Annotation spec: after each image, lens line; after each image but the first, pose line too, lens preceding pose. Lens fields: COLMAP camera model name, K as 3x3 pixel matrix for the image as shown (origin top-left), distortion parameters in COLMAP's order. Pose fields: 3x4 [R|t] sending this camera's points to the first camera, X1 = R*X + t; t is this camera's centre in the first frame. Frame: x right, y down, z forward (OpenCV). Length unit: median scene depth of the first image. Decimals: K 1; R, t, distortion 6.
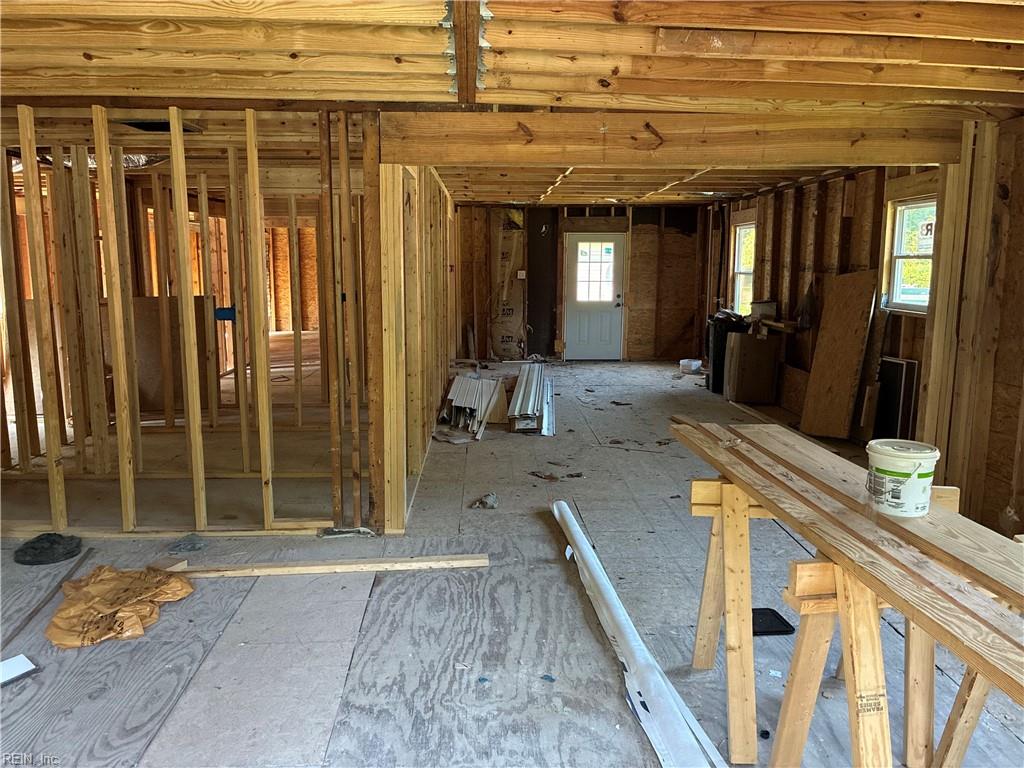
lens RADIAL K [[774.6, 0, 512.0], [0, 774.6, 384.3], [0, 0, 1]] dist [-0.005769, -0.000651]
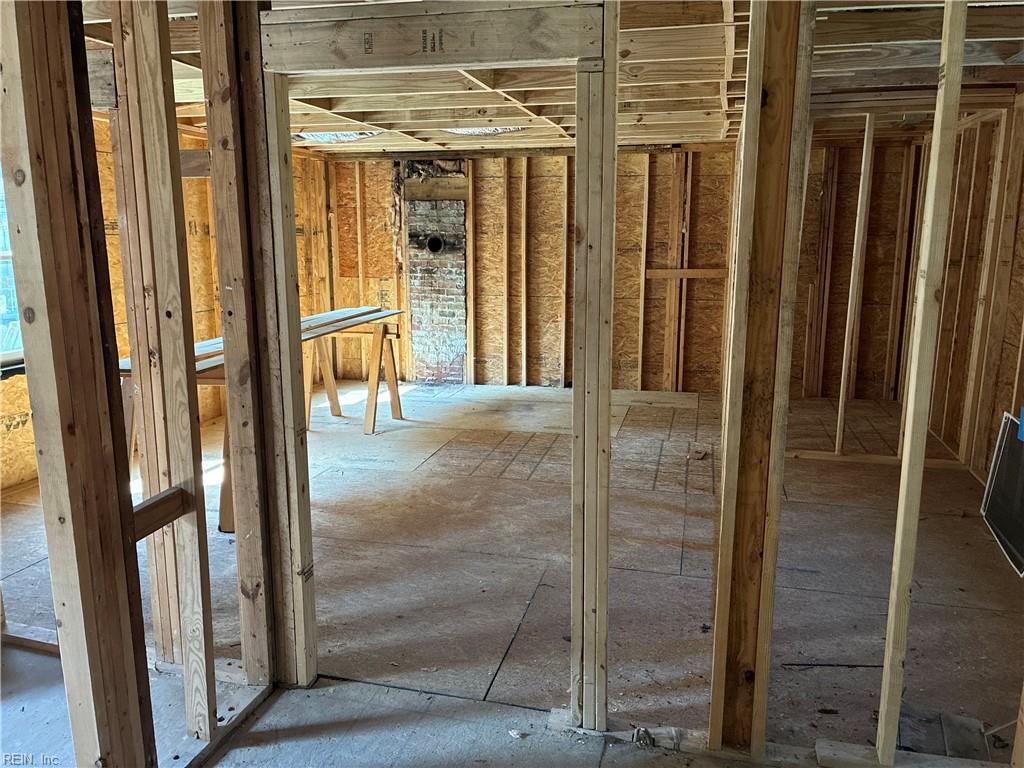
lens RADIAL K [[774.6, 0, 512.2], [0, 774.6, 381.5], [0, 0, 1]] dist [-0.005769, -0.000651]
pose [[0.951709, 0.061651, -0.300747, -0.140435], [-0.049015, 0.997576, 0.049388, -0.095729], [0.303063, -0.032262, 0.952424, 0.557493]]
